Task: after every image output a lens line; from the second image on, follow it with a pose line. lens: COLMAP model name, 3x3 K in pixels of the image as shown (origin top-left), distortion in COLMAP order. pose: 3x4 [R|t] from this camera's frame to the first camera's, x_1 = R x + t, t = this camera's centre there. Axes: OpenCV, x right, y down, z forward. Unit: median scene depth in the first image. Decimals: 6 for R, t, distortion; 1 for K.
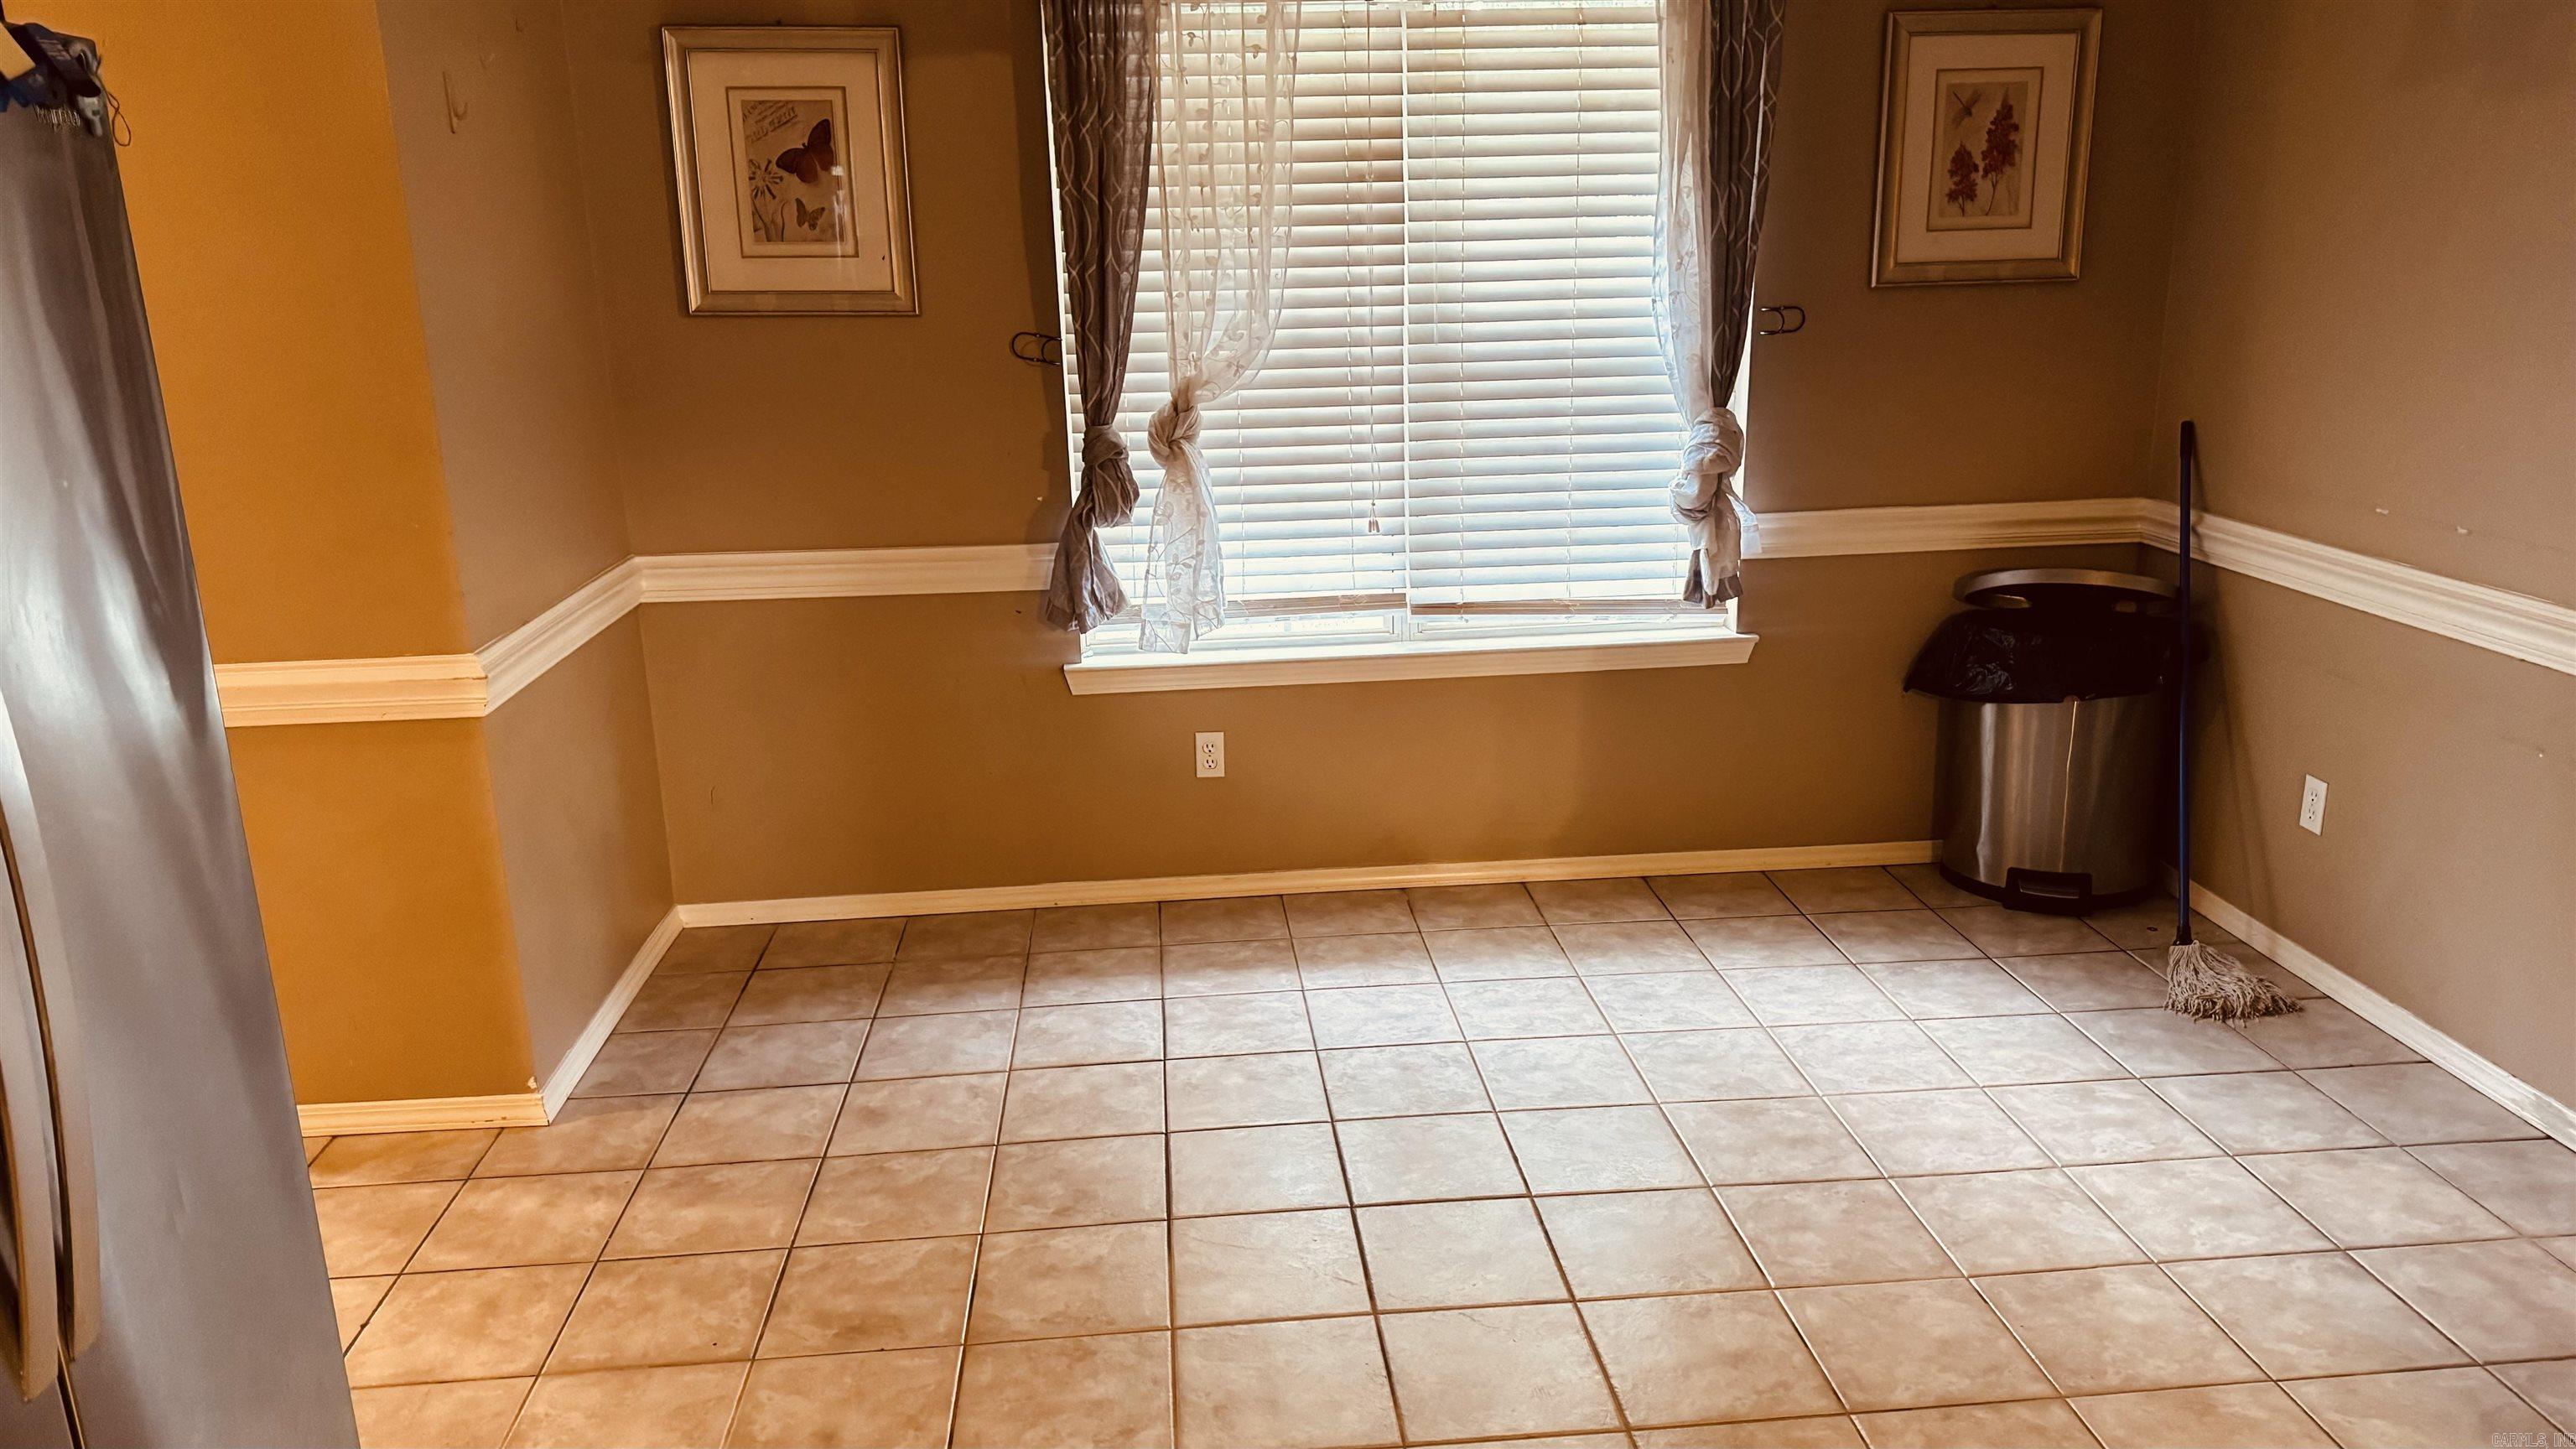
lens RADIAL K [[1871.2, 0, 1280.9], [0, 1871.2, 711.4], [0, 0, 1]] dist [0.056028, -0.069288]
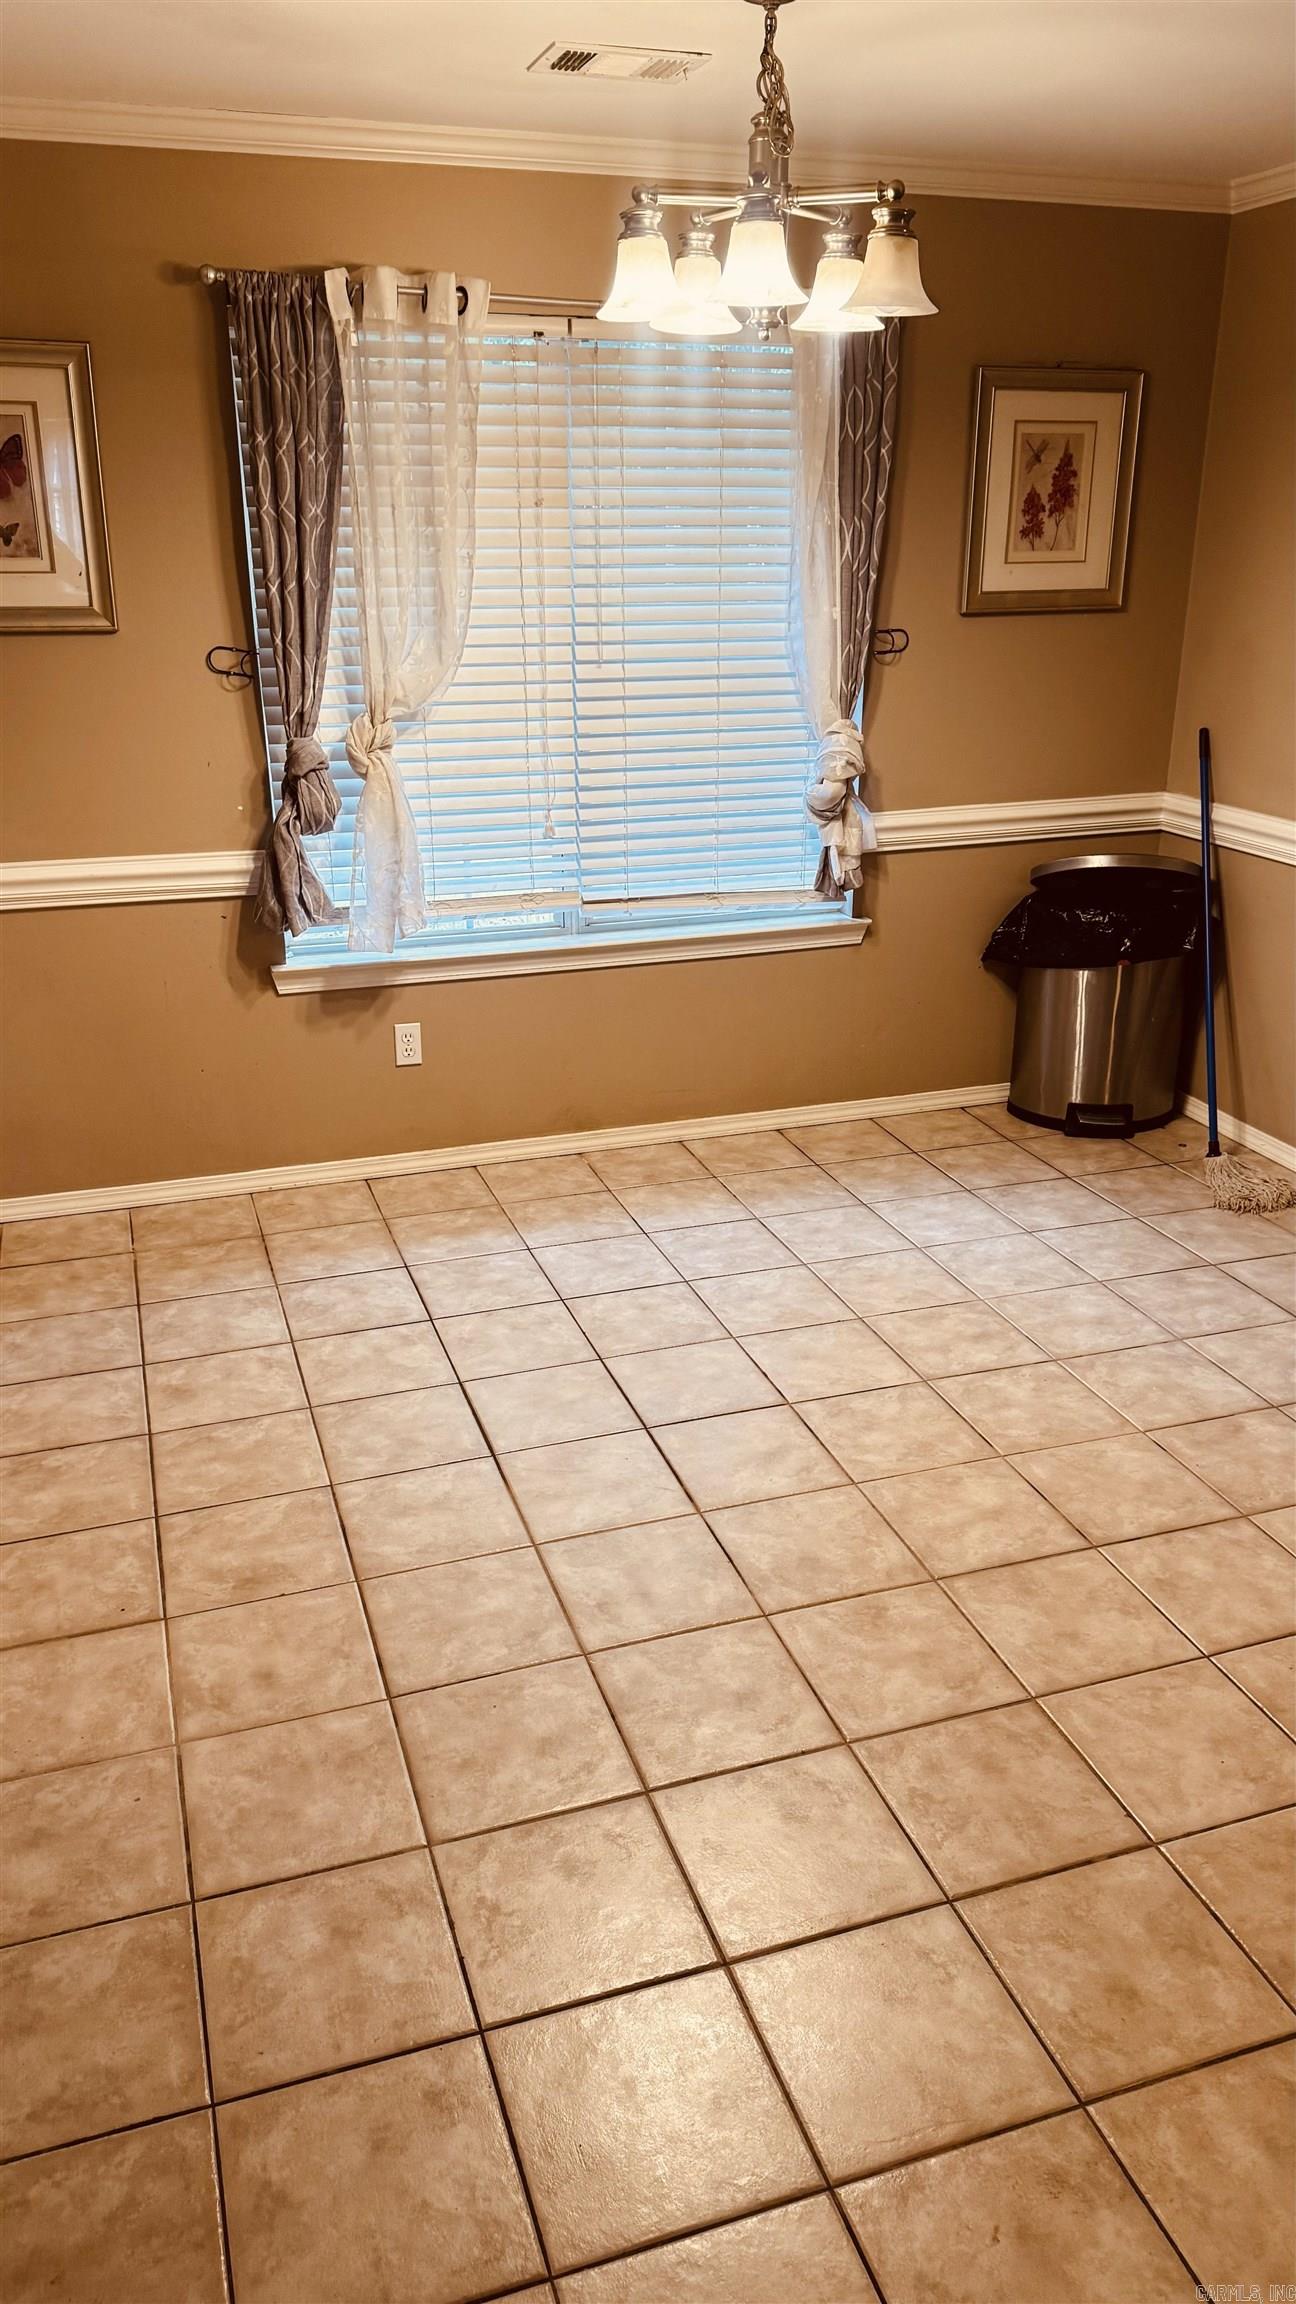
lens RADIAL K [[1673.6, 0, 645.2], [0, 1673.6, 1157.9], [0, 0, 1]] dist [0.056028, -0.069288]
pose [[0.971728, -0.065174, 0.226930, -0.149732], [0.041842, 0.993469, 0.106151, -0.010332], [-0.232366, -0.093654, 0.968109, 0.007967]]
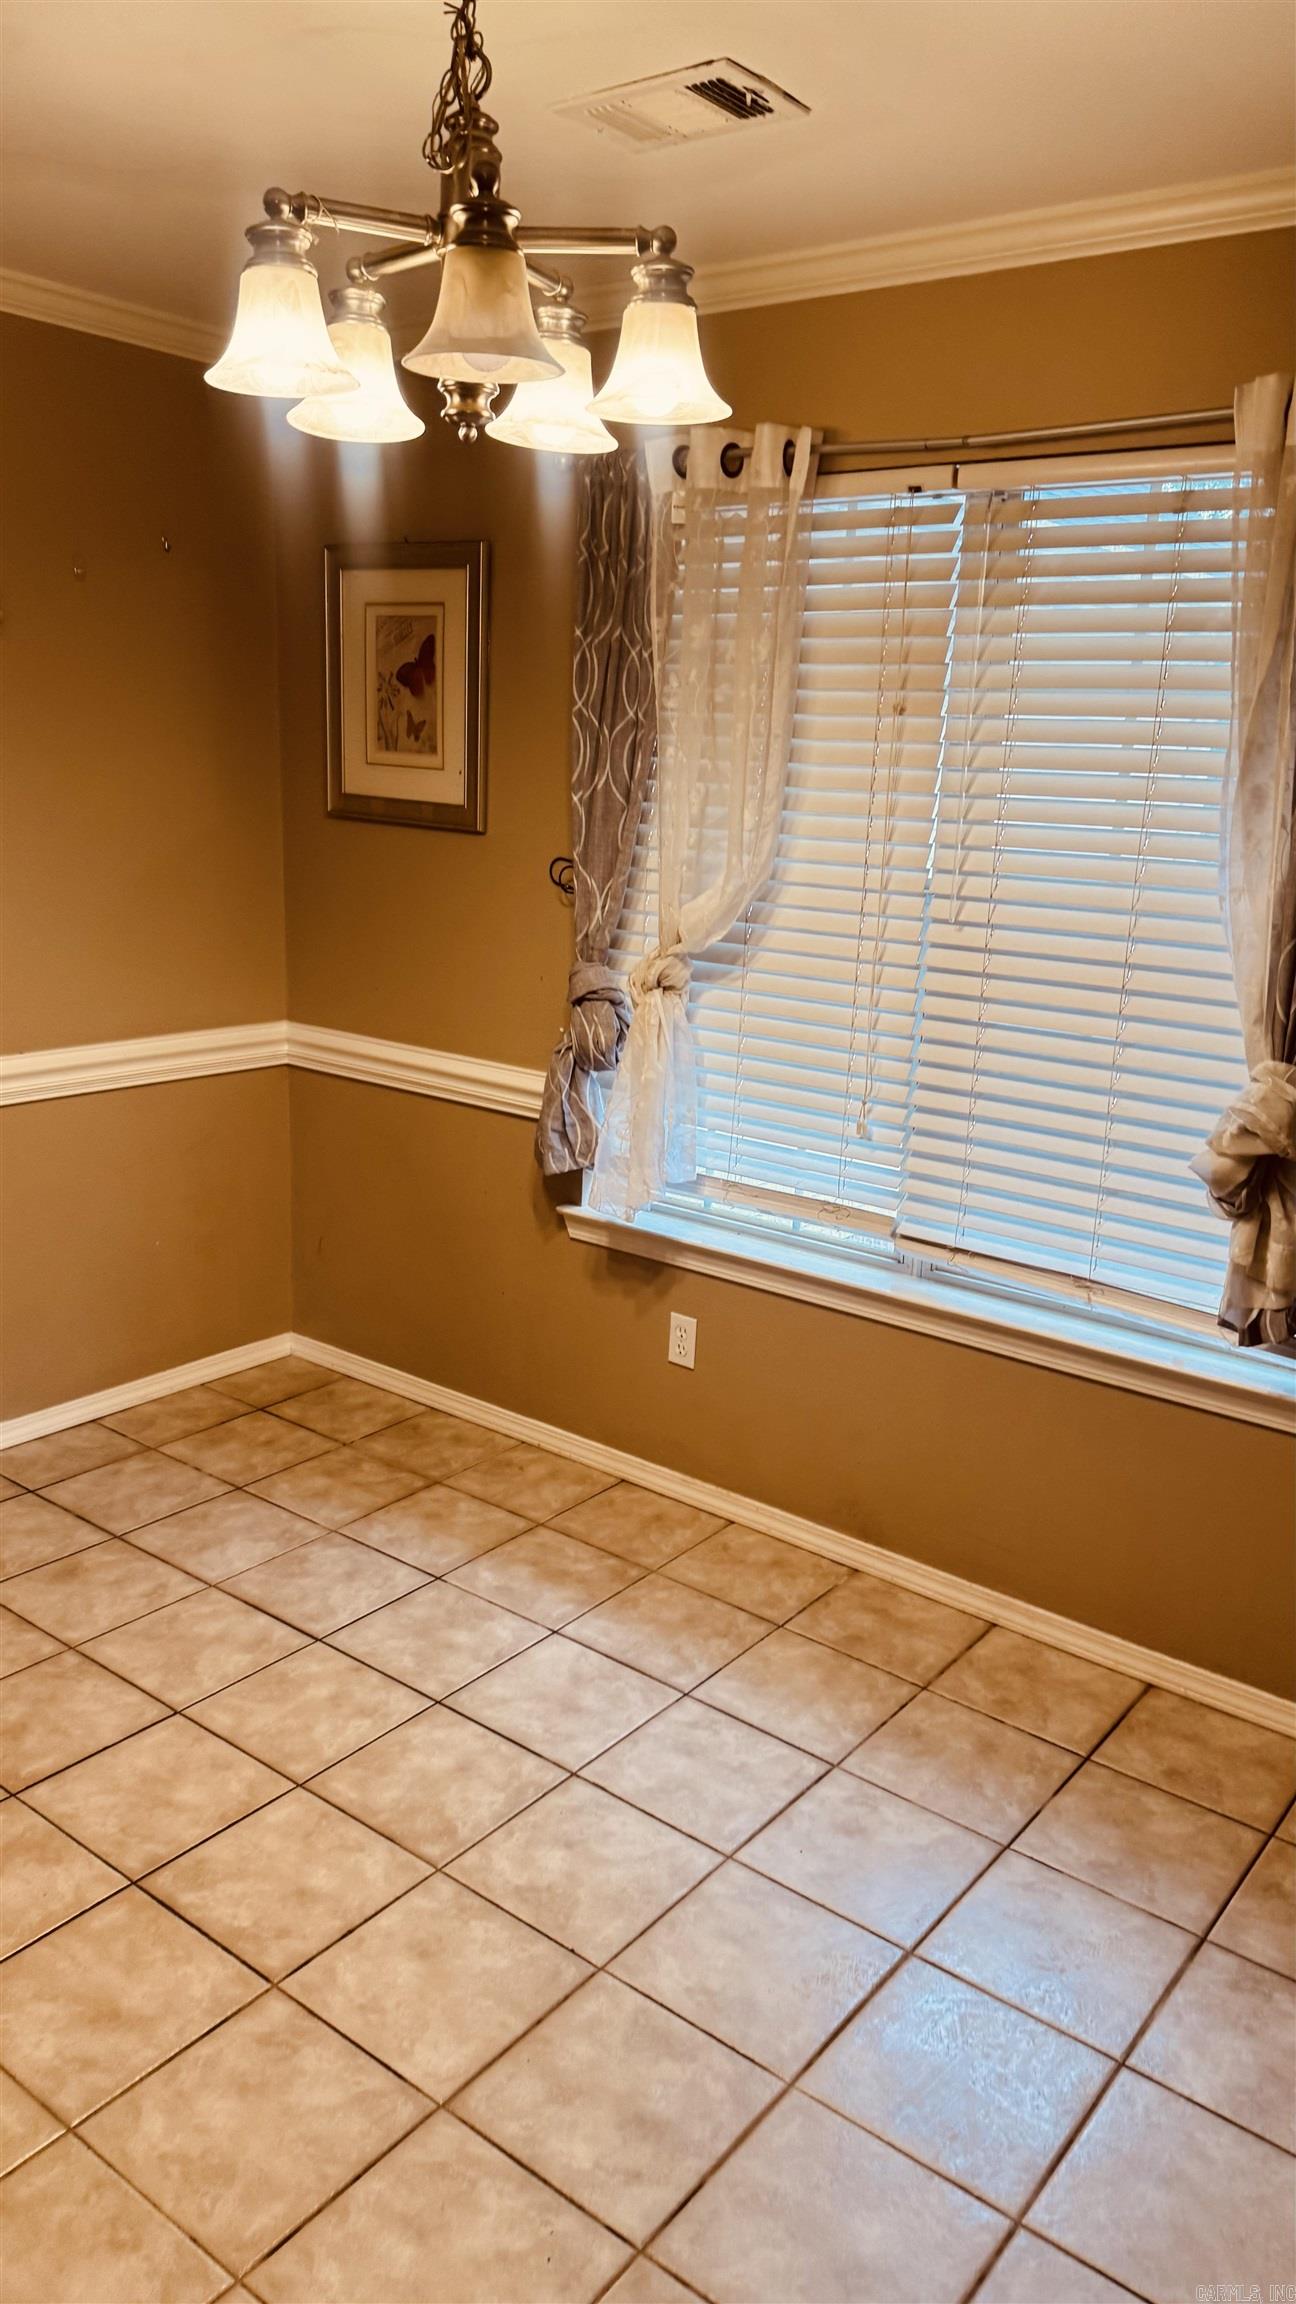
lens RADIAL K [[1673.6, 0, 583.1], [0, 1673.6, 1118.6], [0, 0, 1]] dist [0.056028, -0.069288]
pose [[0.707917, 0.203455, -0.676357, 0.515319], [-0.213497, 0.974456, 0.069667, -0.144610], [0.673255, 0.095082, 0.733272, 0.425389]]
